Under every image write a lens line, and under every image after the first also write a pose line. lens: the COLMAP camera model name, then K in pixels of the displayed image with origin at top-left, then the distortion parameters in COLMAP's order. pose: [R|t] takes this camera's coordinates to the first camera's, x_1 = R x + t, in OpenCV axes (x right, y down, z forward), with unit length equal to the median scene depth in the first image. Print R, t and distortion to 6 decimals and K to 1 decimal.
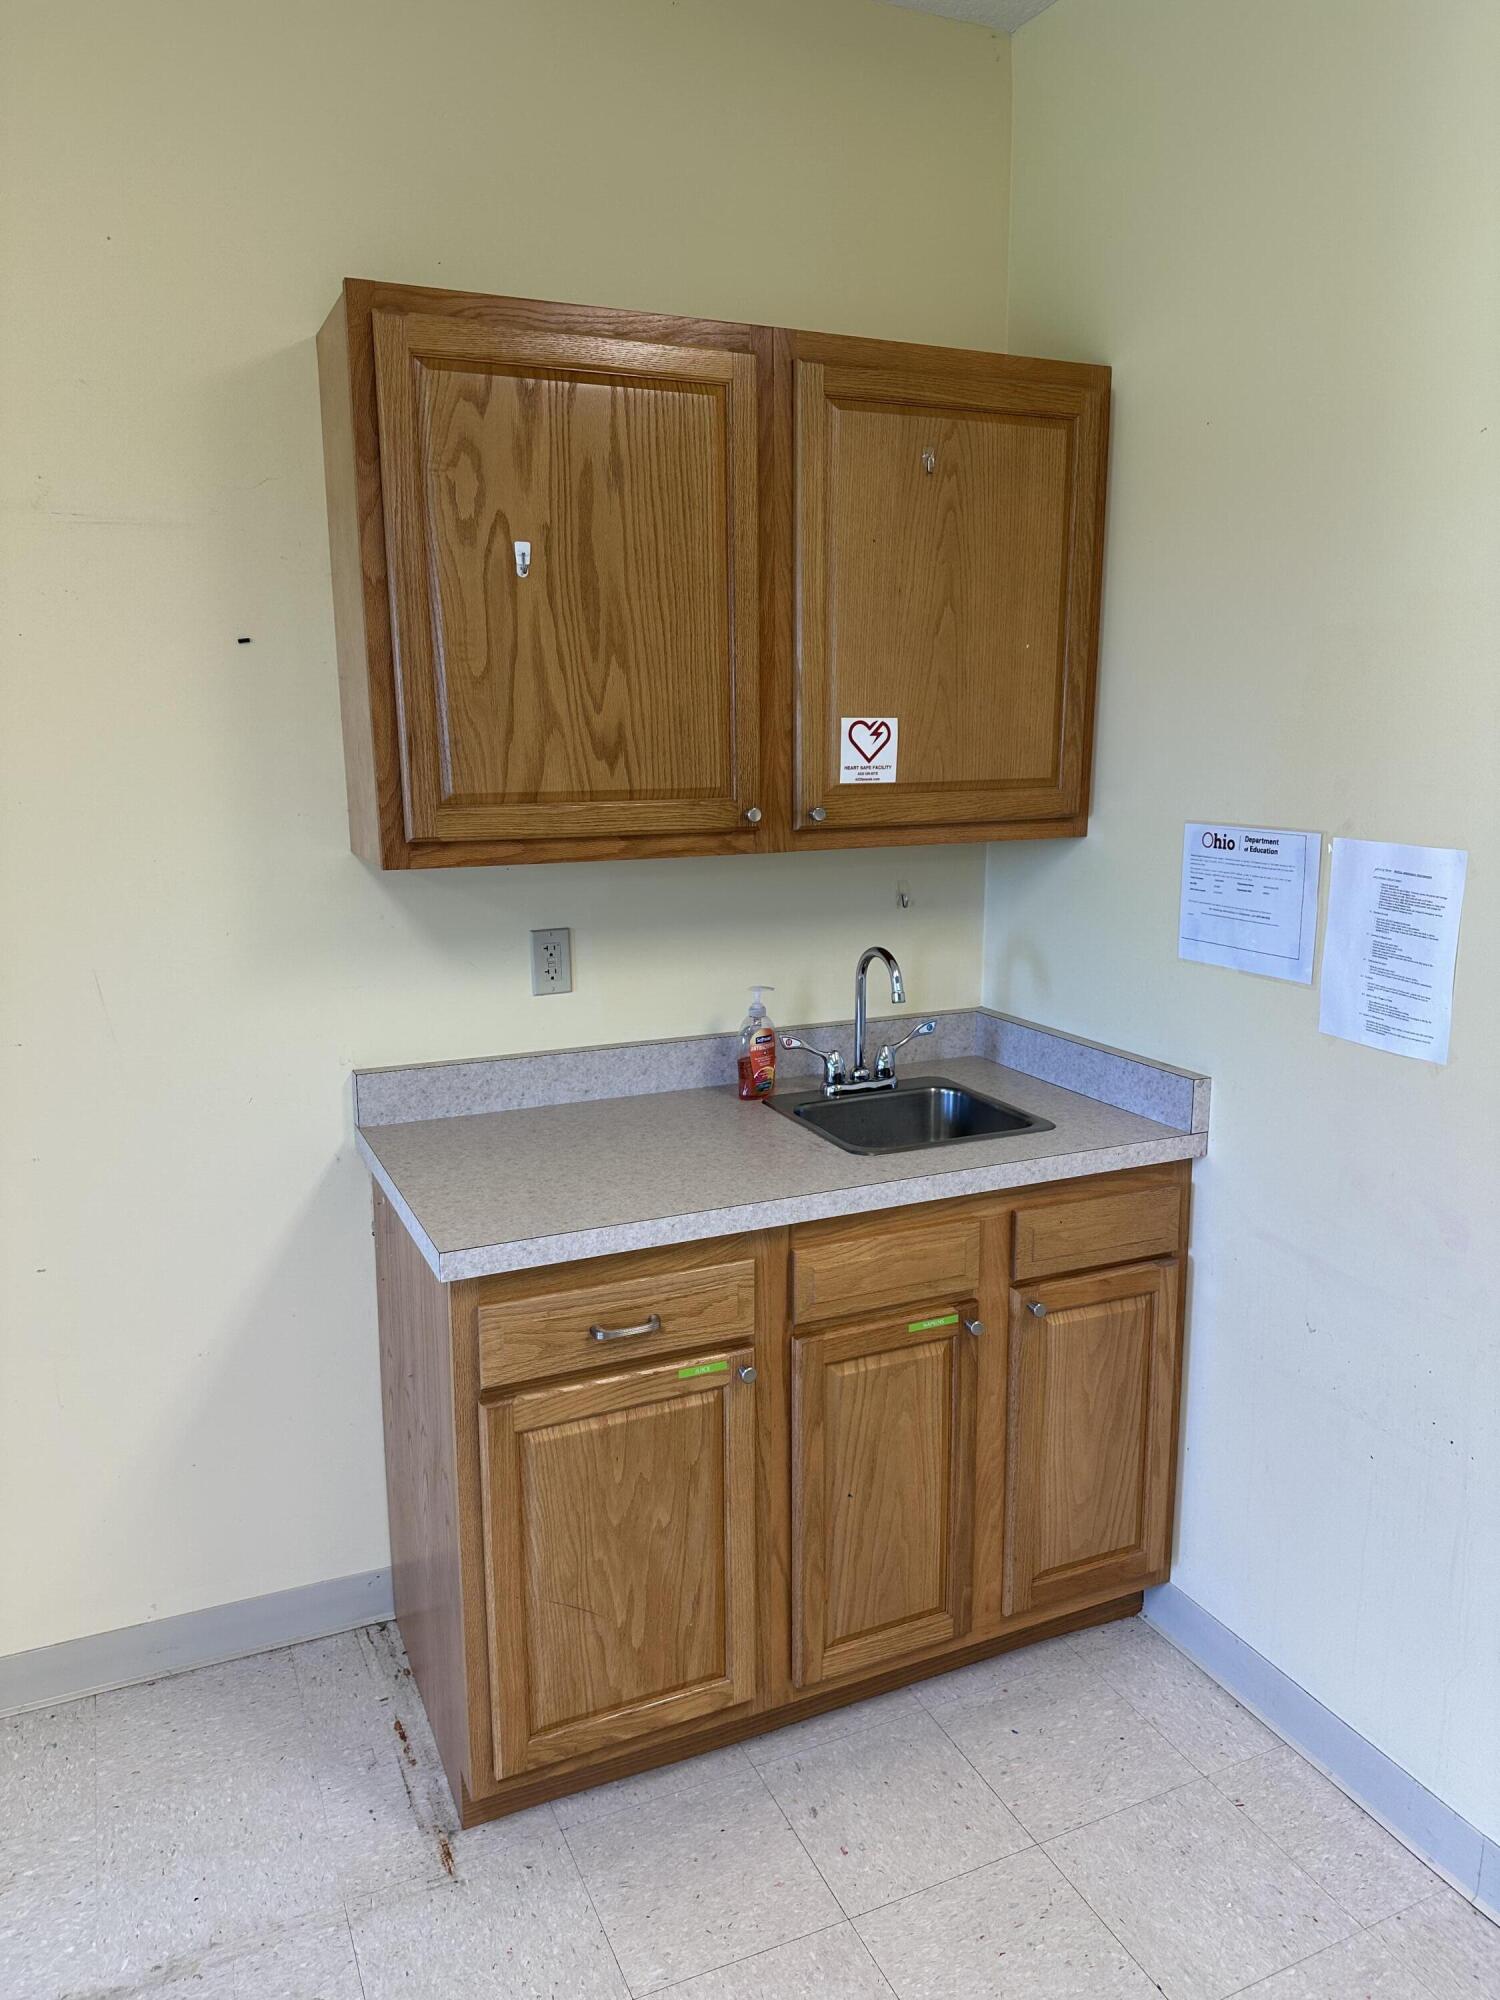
lens RADIAL K [[1401.2, 0, 747.5], [0, 1401.2, 1017.1], [0, 0, 1]] dist [0.076380, -0.002000]
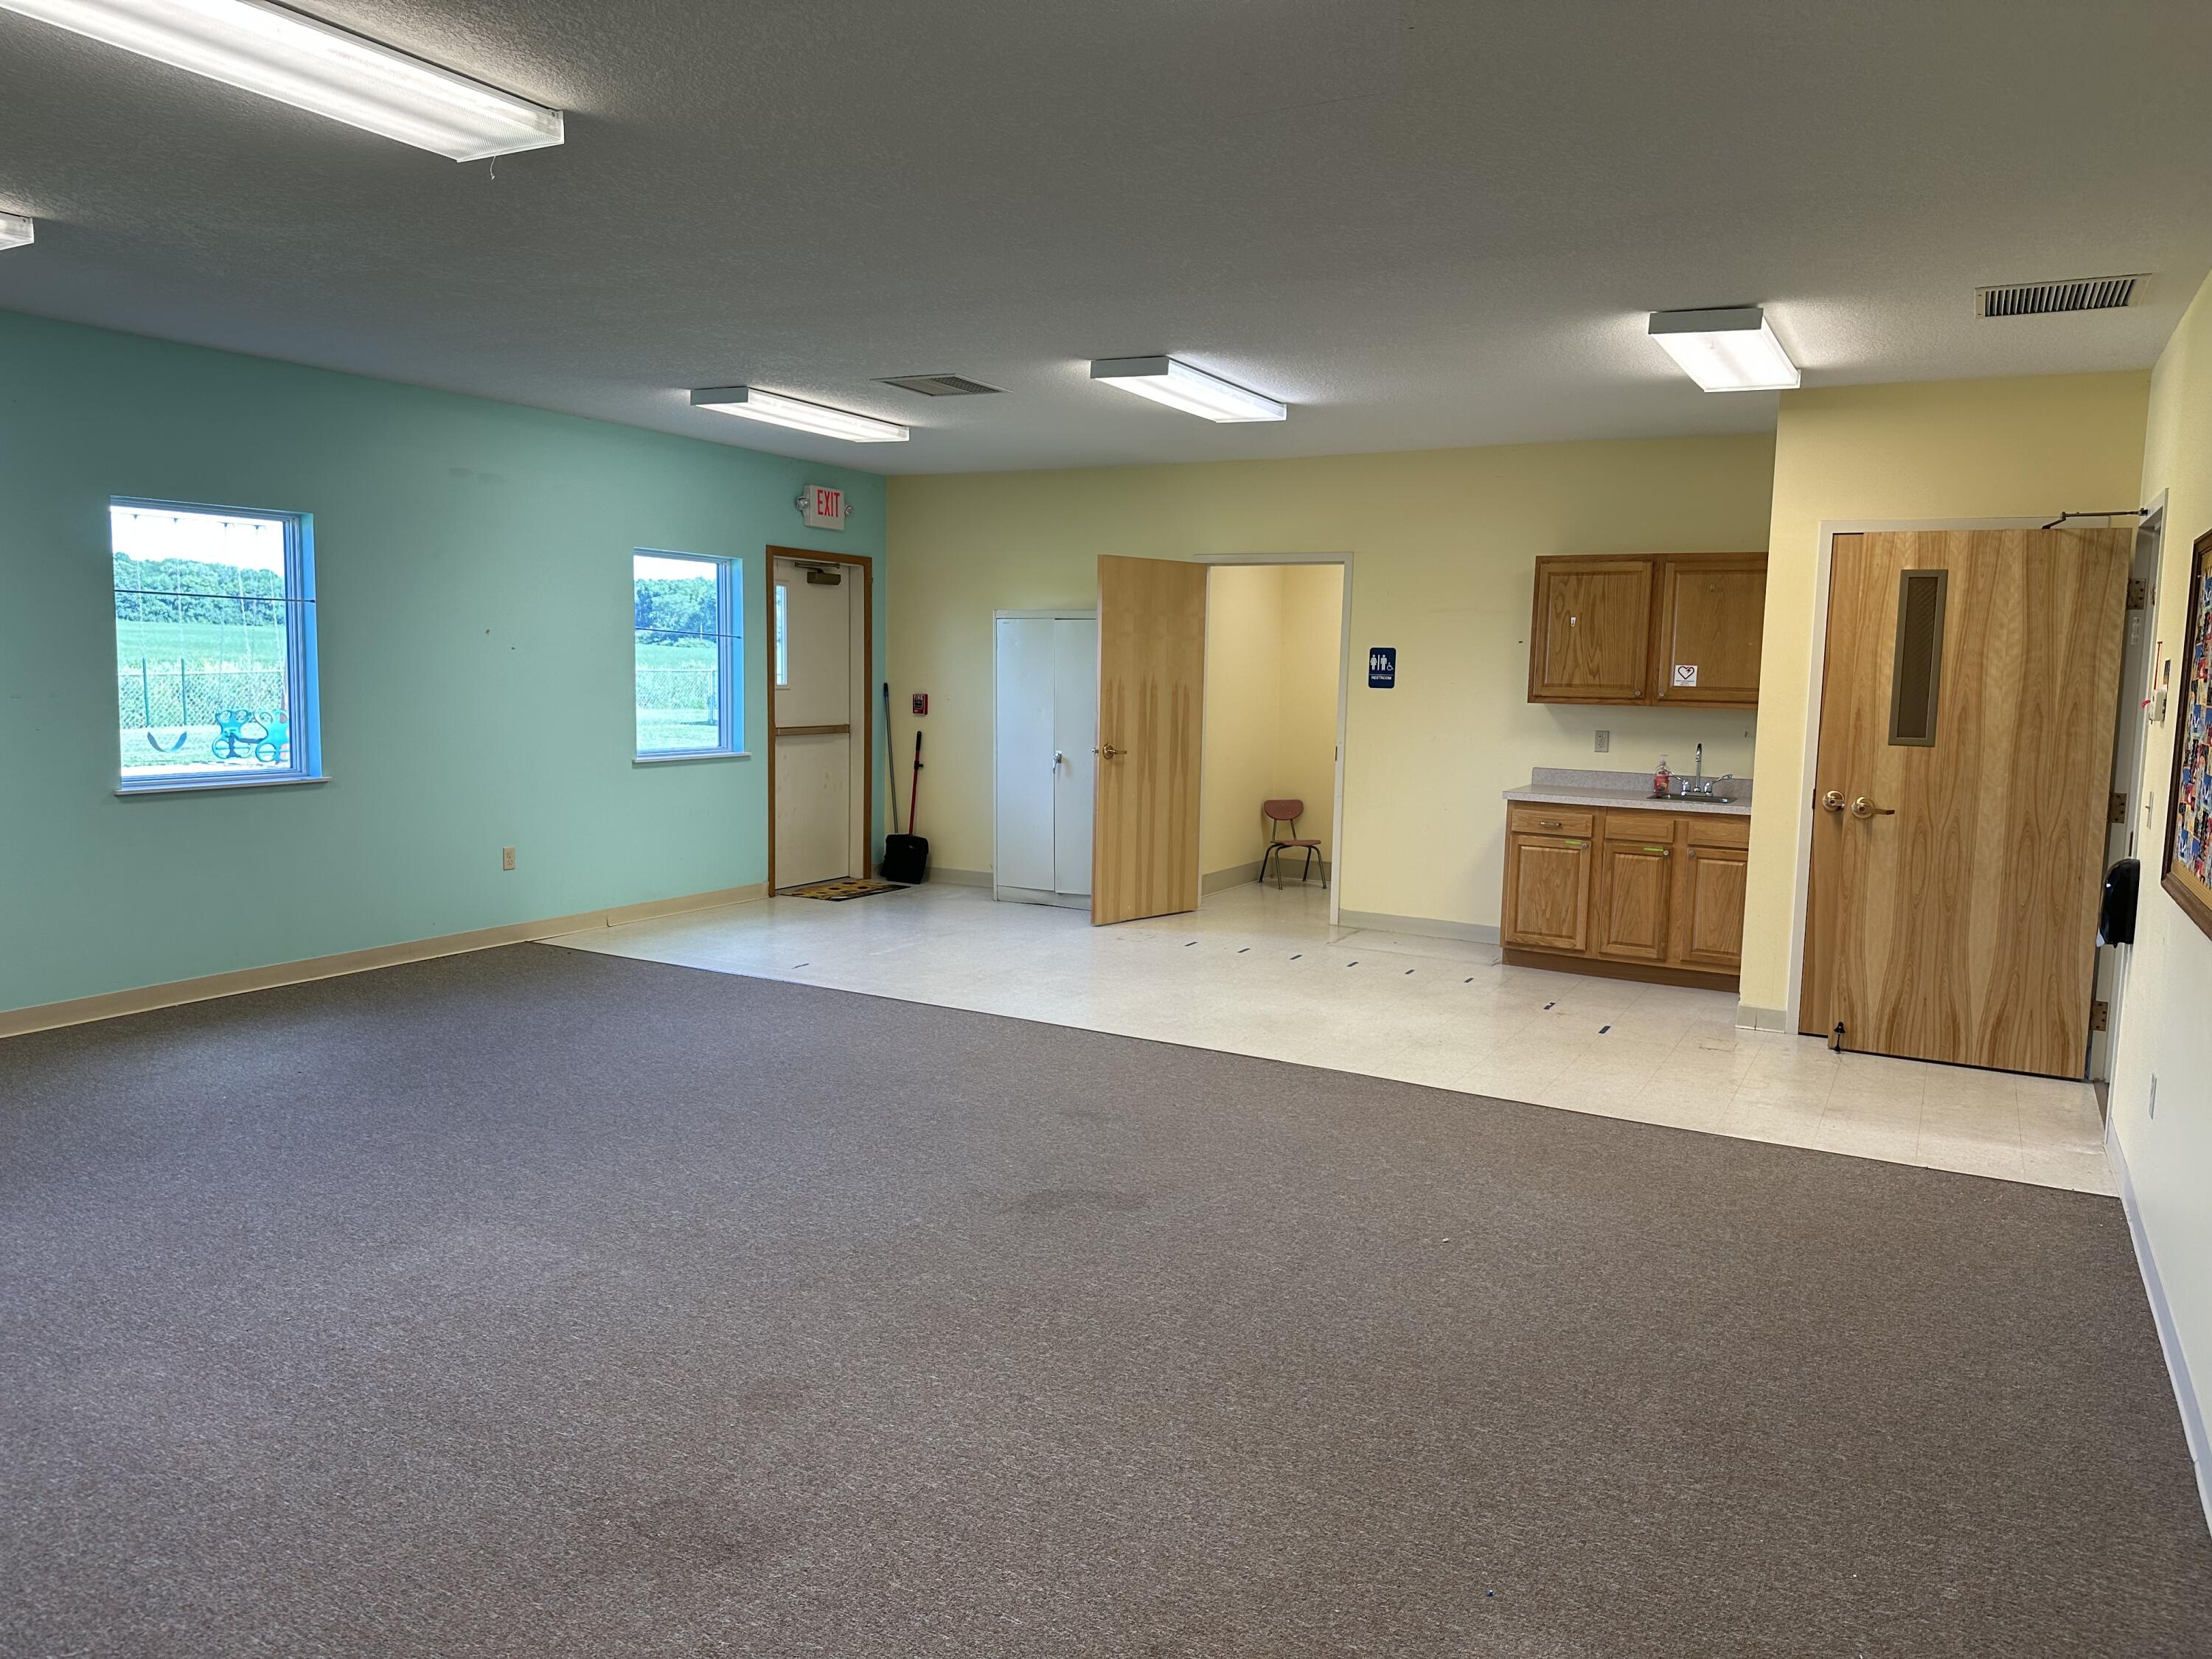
lens RADIAL K [[1549.7, 0, 1106.0], [0, 1549.7, 829.5], [0, 0, 1]] dist [0.076380, -0.002000]
pose [[0.598243, 0.104116, -0.794522, 2.259563], [-0.190443, 0.981587, -0.014766, 0.471484], [0.778355, 0.160144, 0.607056, -2.197779]]
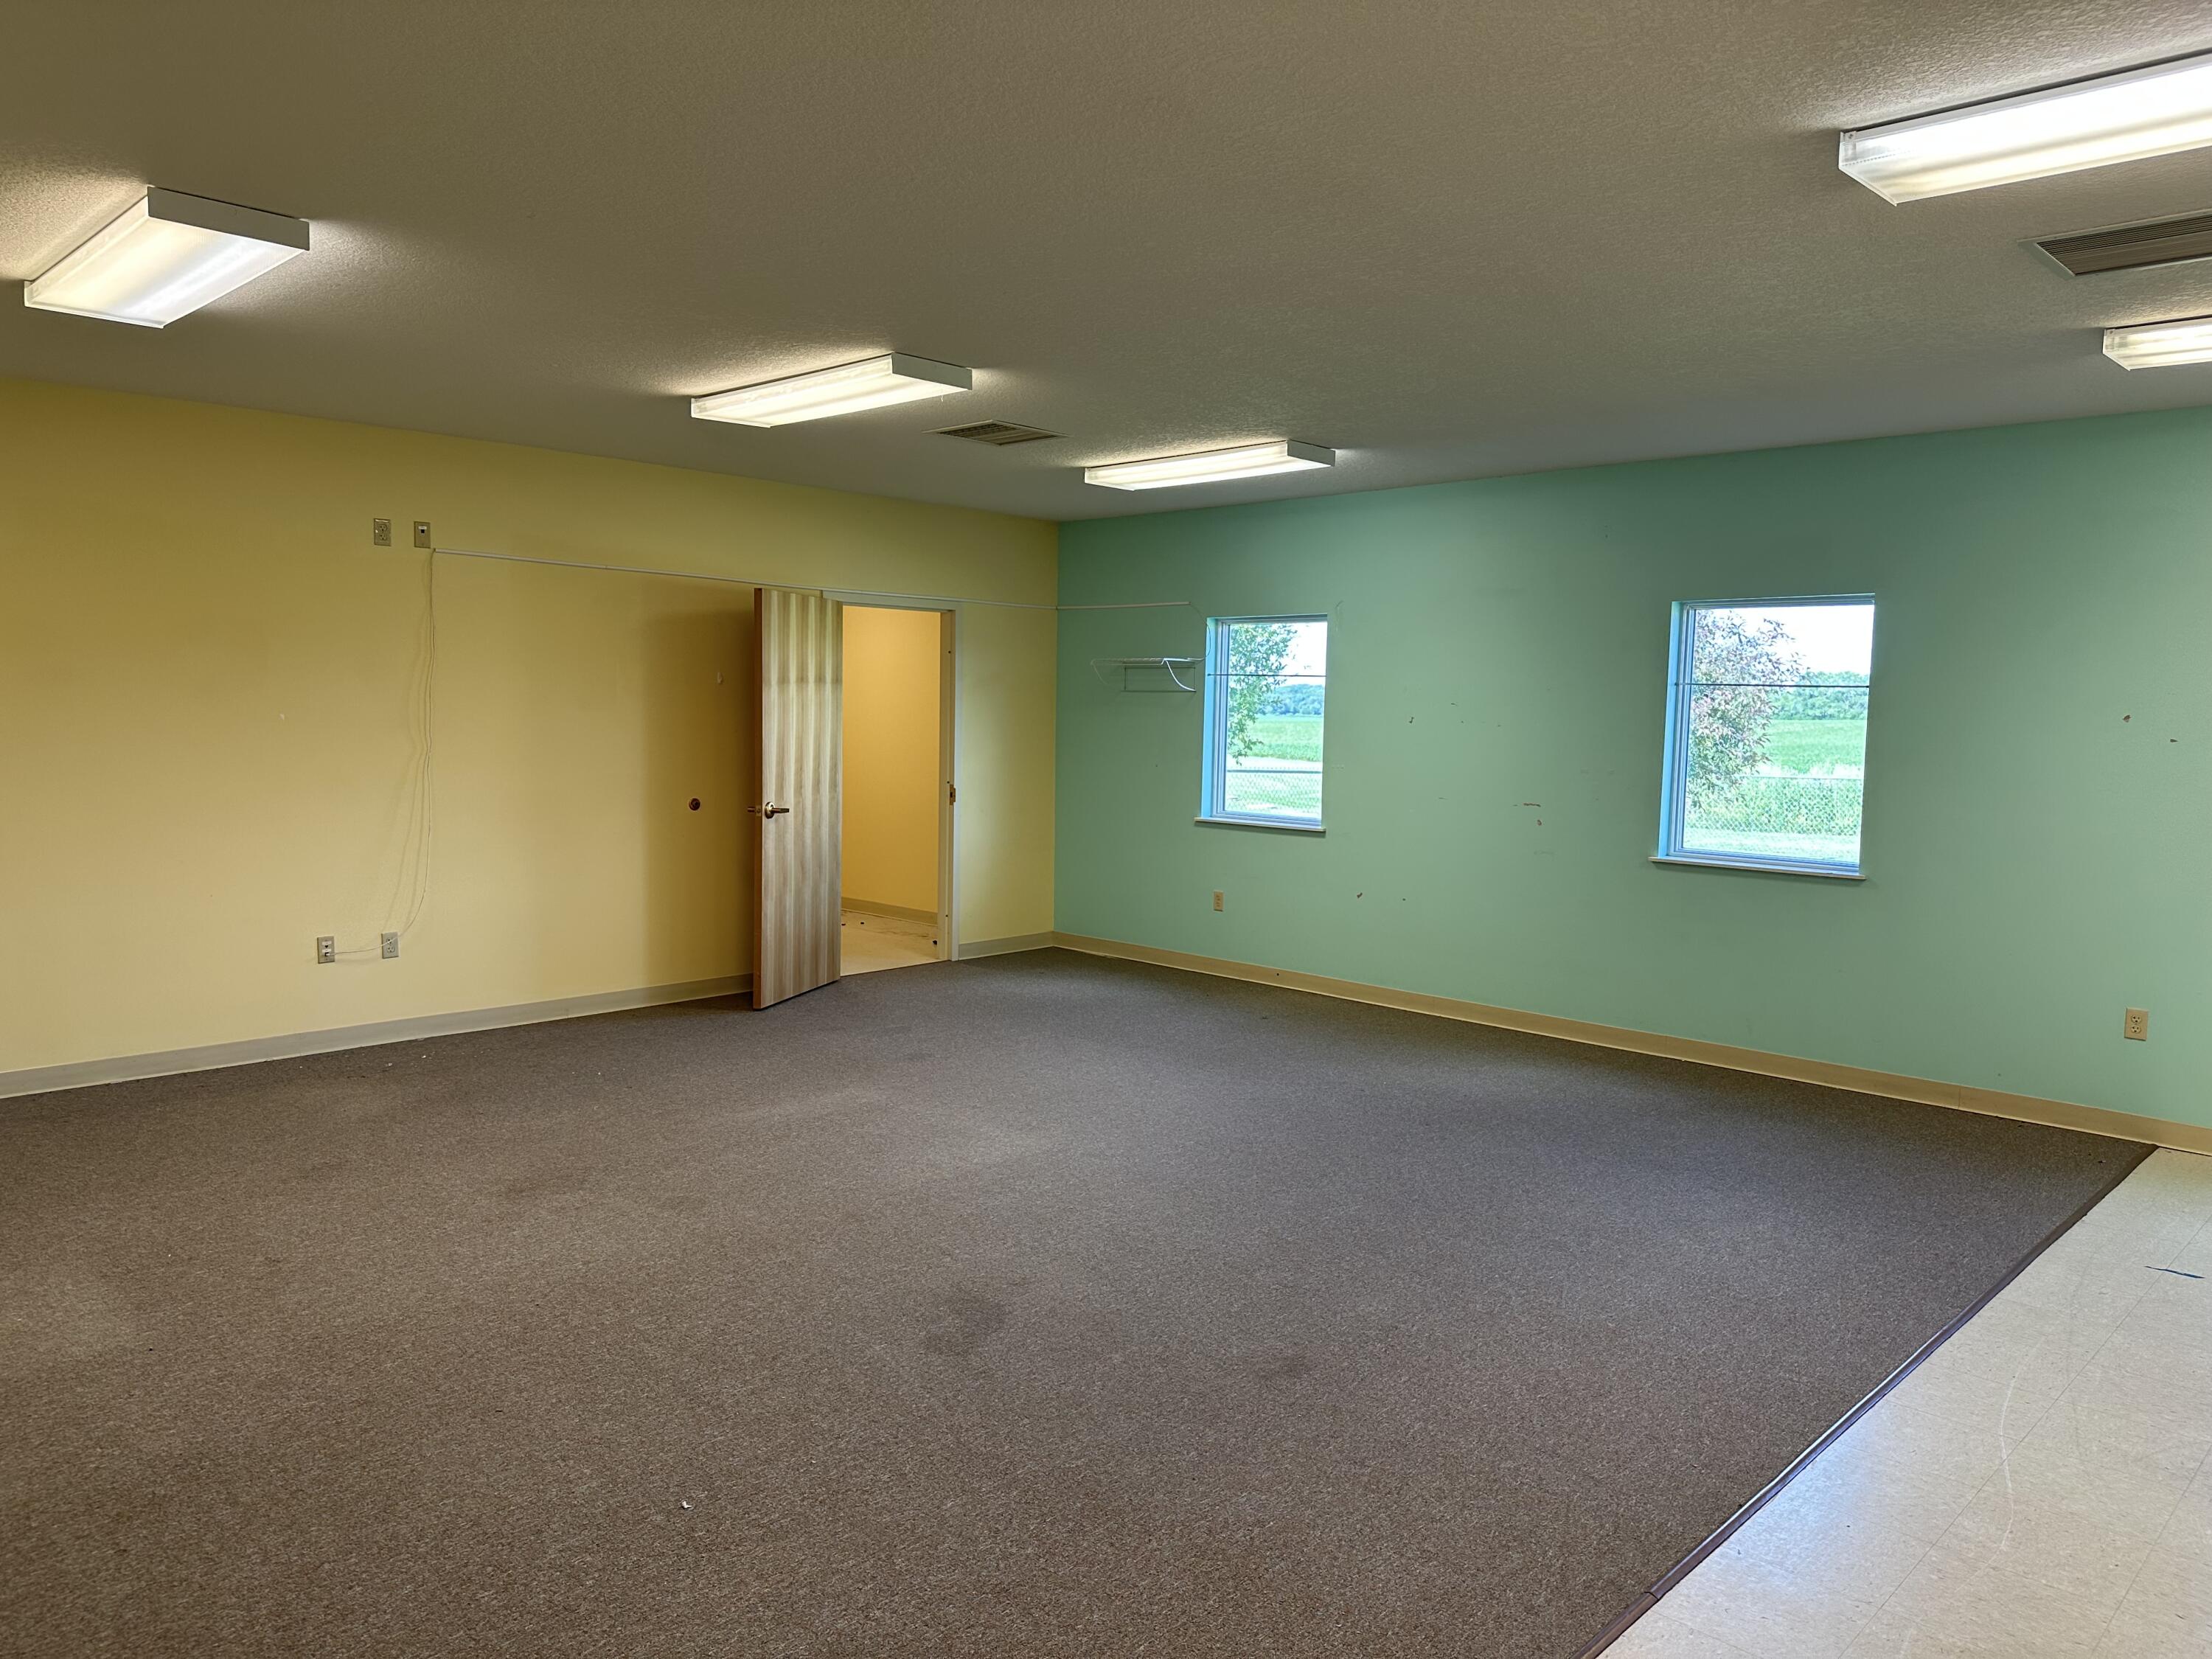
lens RADIAL K [[1549.7, 0, 1106.0], [0, 1549.7, 829.5], [0, 0, 1]] dist [0.076380, -0.002000]
pose [[-0.931854, 0.013450, -0.362585, -0.251203], [-0.092816, 0.957226, 0.274049, -0.938615], [0.350762, 0.289027, -0.890747, 4.265326]]
